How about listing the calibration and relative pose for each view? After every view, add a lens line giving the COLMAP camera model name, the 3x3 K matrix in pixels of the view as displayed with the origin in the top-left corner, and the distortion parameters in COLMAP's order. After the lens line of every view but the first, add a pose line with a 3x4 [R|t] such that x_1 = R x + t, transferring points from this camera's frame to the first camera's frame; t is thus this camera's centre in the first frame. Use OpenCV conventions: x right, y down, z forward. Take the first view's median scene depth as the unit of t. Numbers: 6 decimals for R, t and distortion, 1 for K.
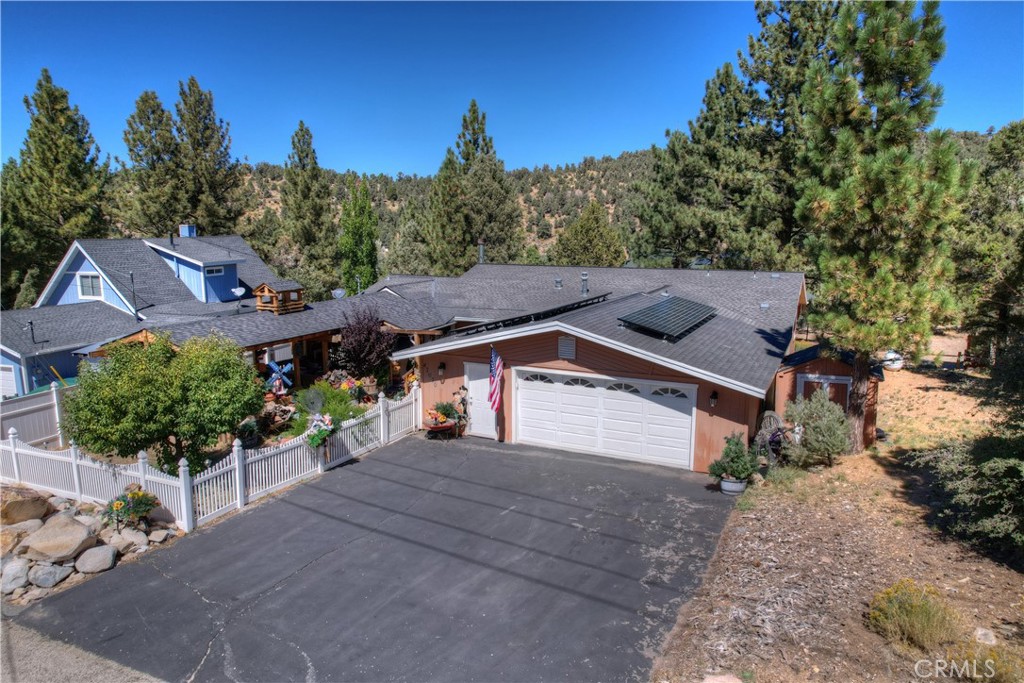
lens RADIAL K [[655.4, 0, 512.0], [0, 655.4, 341.5], [0, 0, 1]] dist [-0.074226, 0.063196]
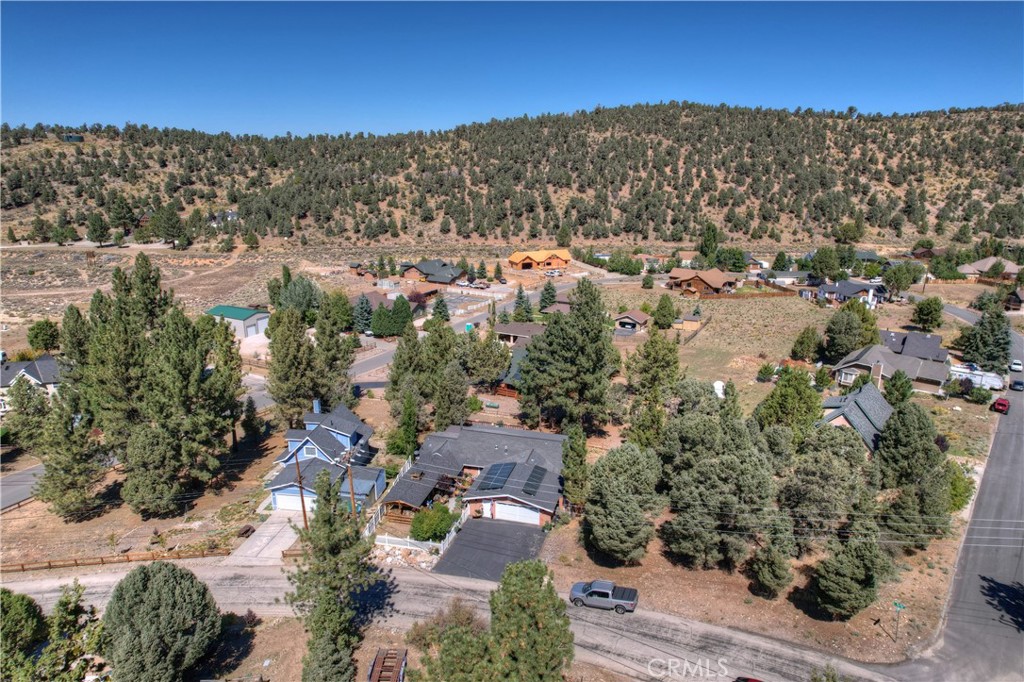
lens RADIAL K [[655.4, 0, 512.0], [0, 655.4, 341.0], [0, 0, 1]] dist [-0.074226, 0.063196]
pose [[0.980233, -0.044895, 0.192685, -0.595557], [0.023581, 0.993483, 0.111515, -1.310856], [-0.196435, -0.104767, 0.974904, -2.673519]]
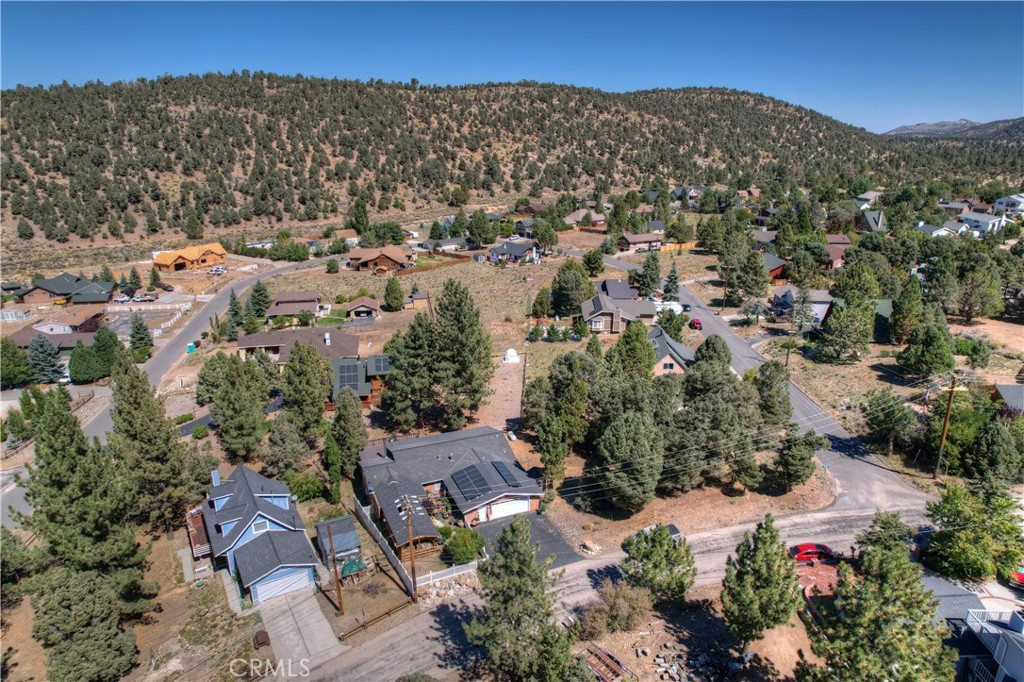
lens RADIAL K [[655.4, 0, 512.0], [0, 655.4, 341.0], [0, 0, 1]] dist [-0.074226, 0.063196]
pose [[0.657372, -0.236327, 0.715549, -2.539193], [0.123322, 0.970488, 0.207232, -1.747274], [-0.743407, -0.047986, 0.667116, -1.773801]]
